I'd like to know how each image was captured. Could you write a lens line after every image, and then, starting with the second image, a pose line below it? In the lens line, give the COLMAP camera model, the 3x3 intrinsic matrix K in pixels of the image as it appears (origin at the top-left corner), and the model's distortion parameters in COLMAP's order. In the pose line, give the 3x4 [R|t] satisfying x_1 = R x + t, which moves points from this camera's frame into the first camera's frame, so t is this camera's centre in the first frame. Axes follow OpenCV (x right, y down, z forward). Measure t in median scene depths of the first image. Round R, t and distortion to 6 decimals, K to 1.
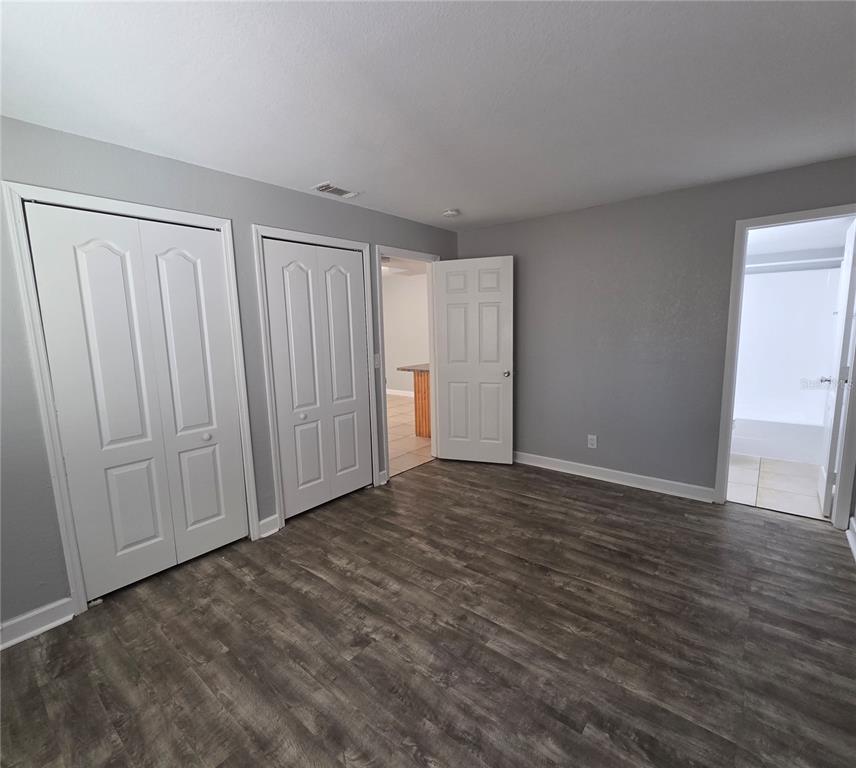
lens RADIAL K [[427.7, 0, 424.0], [0, 427.7, 383.3], [0, 0, 1]] dist [0.001419, -0.001515]
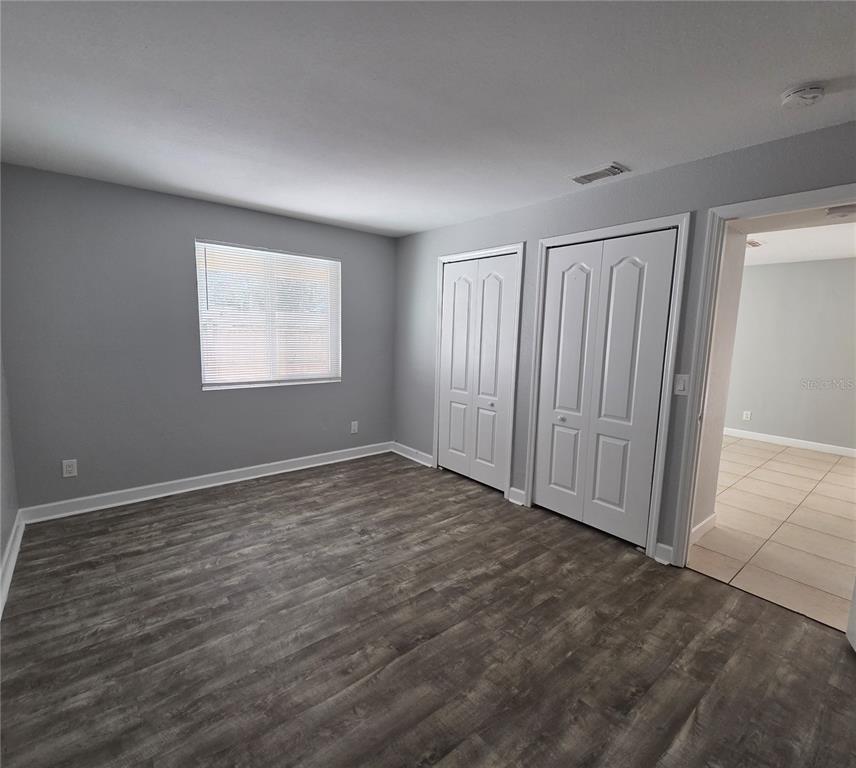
lens RADIAL K [[427.7, 0, 422.1], [0, 427.7, 383.1], [0, 0, 1]] dist [0.001419, -0.001515]
pose [[-0.208139, 0.144394, -0.967382, 0.973872], [-0.157446, 0.971199, 0.178839, -0.171236], [0.965344, 0.189534, -0.179410, 1.114499]]
